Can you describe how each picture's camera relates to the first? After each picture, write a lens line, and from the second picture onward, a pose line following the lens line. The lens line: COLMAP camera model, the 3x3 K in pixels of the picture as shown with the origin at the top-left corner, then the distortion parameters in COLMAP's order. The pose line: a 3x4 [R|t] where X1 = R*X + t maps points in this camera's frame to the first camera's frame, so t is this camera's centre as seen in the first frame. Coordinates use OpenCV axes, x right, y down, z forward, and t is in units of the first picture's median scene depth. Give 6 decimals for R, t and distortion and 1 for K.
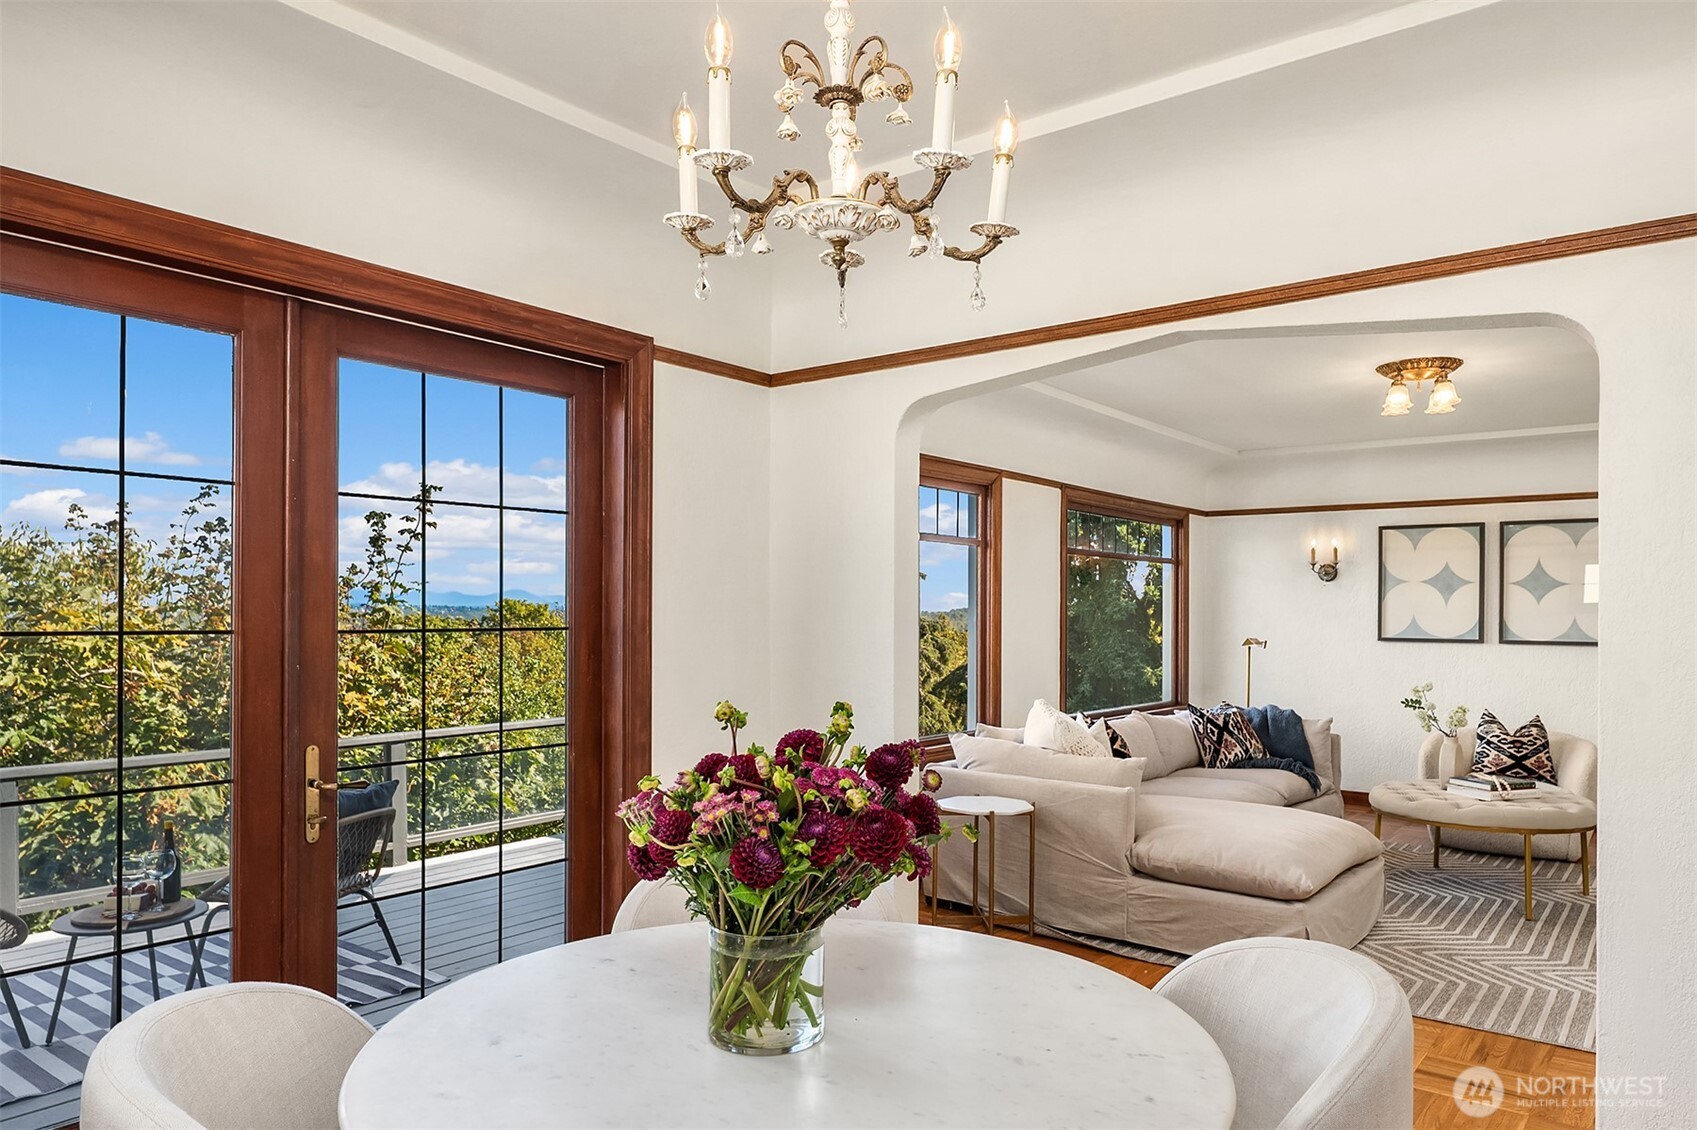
lens RADIAL K [[1115.6, 0, 845.1], [0, 1115.6, 612.6], [0, 0, 1]] dist [-0.015248, -0.001669]
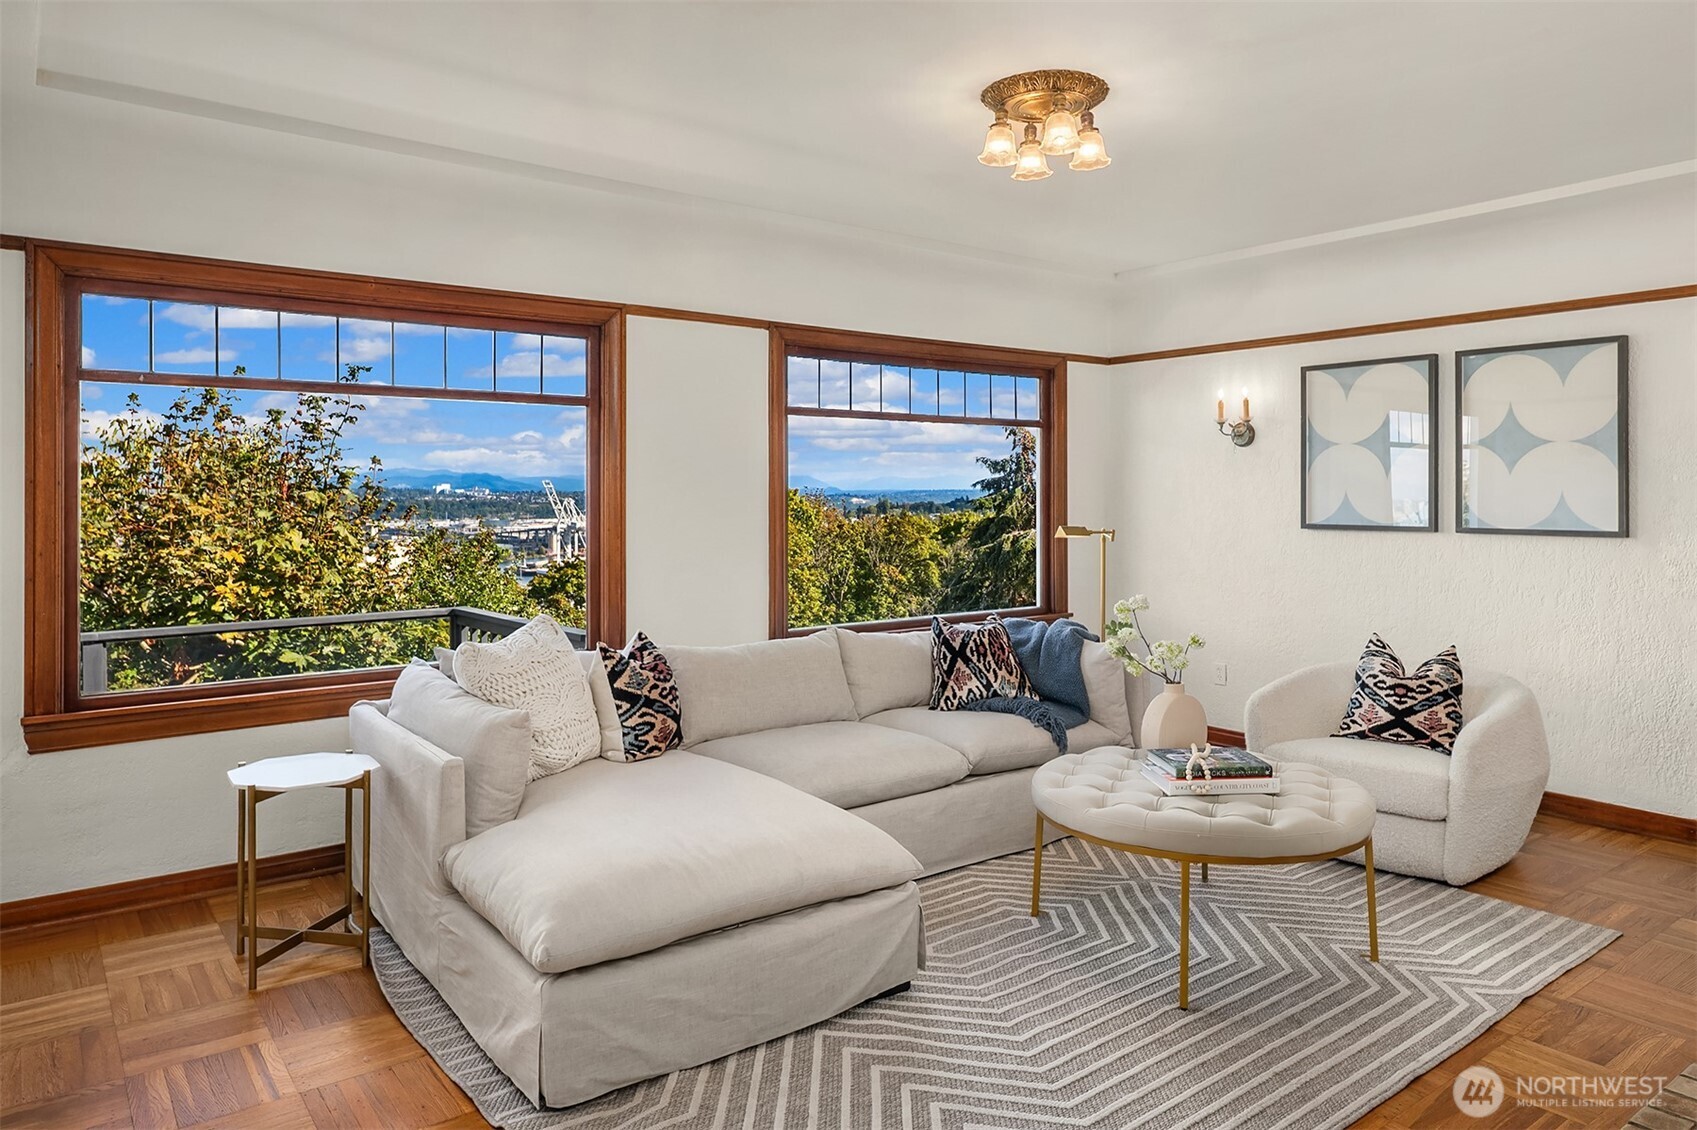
lens RADIAL K [[1113.6, 0, 859.5], [0, 1113.6, 491.1], [0, 0, 1]] dist [-0.010486, -0.001847]
pose [[0.969935, -0.009599, -0.243175, 0.451764], [0.008520, 0.999949, -0.005489, 0.003553], [0.243215, 0.003252, 0.969967, 0.291908]]
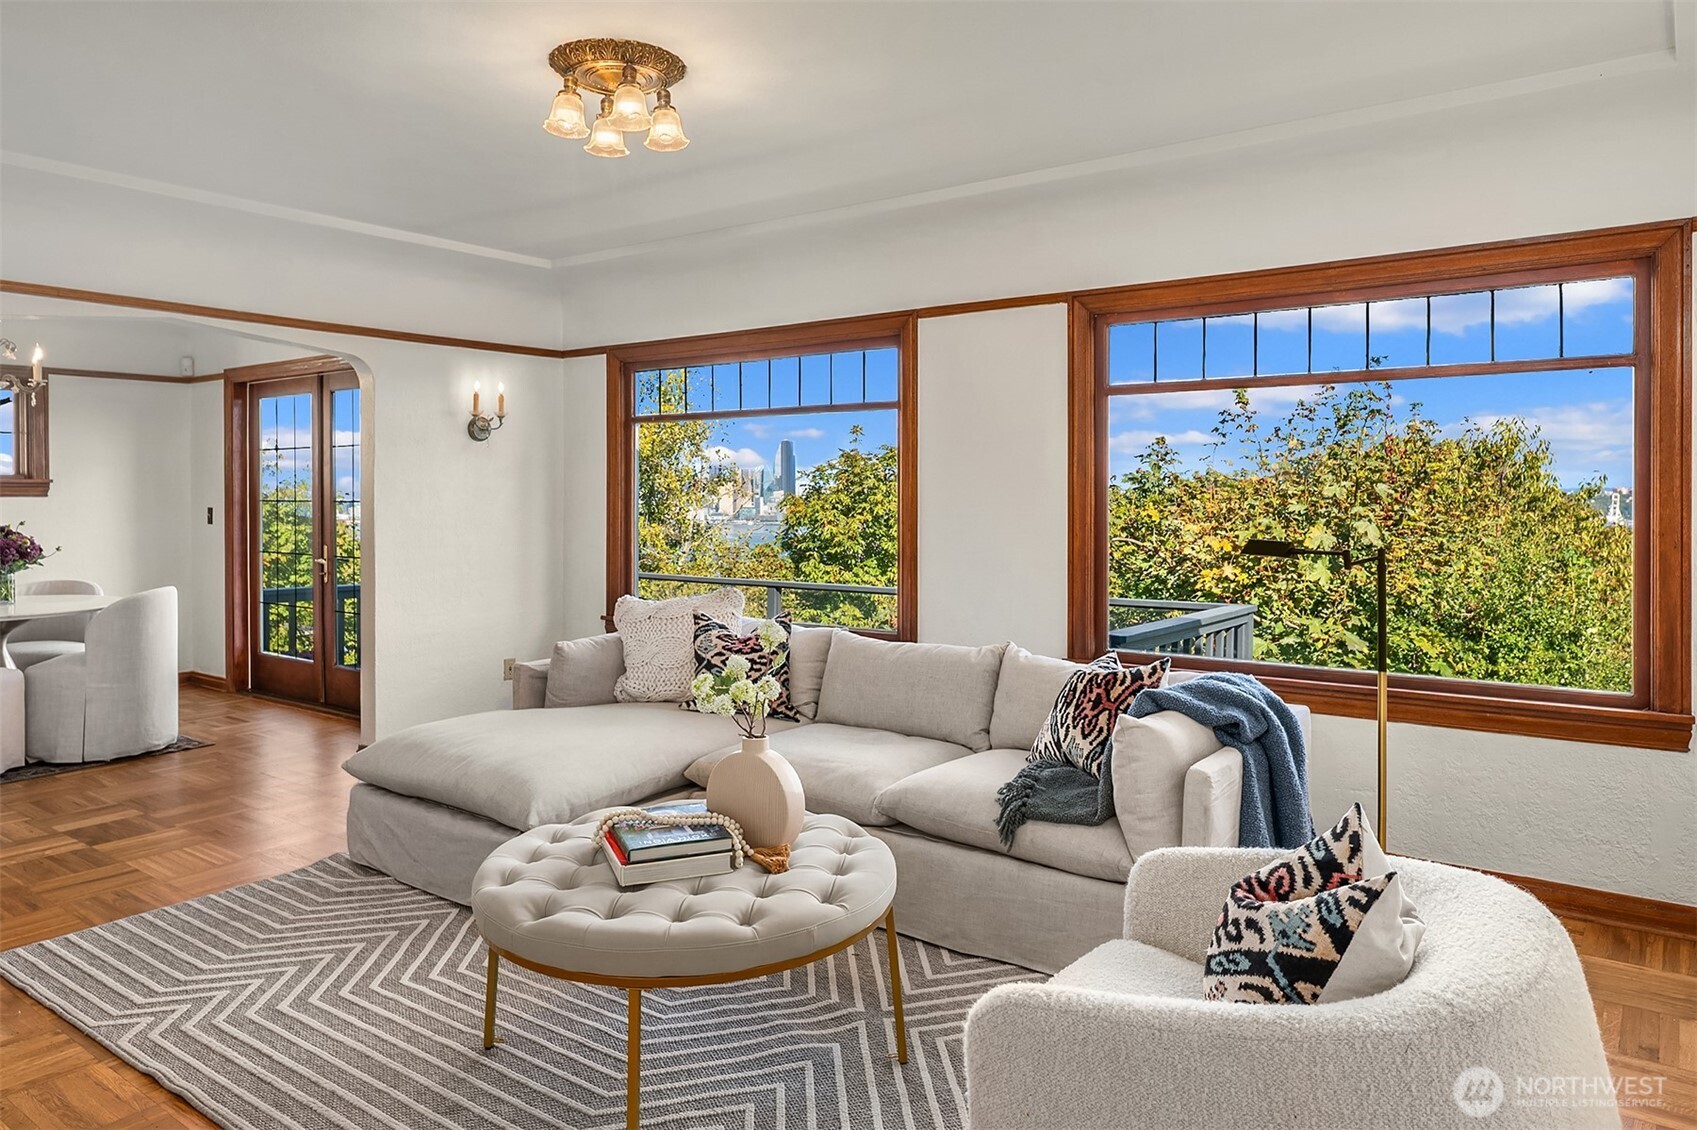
lens RADIAL K [[1141.7, 0, 850.5], [0, 1141.7, 481.8], [0, 0, 1]] dist [0.001578, 0.002059]
pose [[0.024372, -0.011223, -0.999640, 1.356411], [0.003350, 0.999932, -0.011145, 0.003670], [0.999697, -0.003077, 0.024408, 1.476354]]
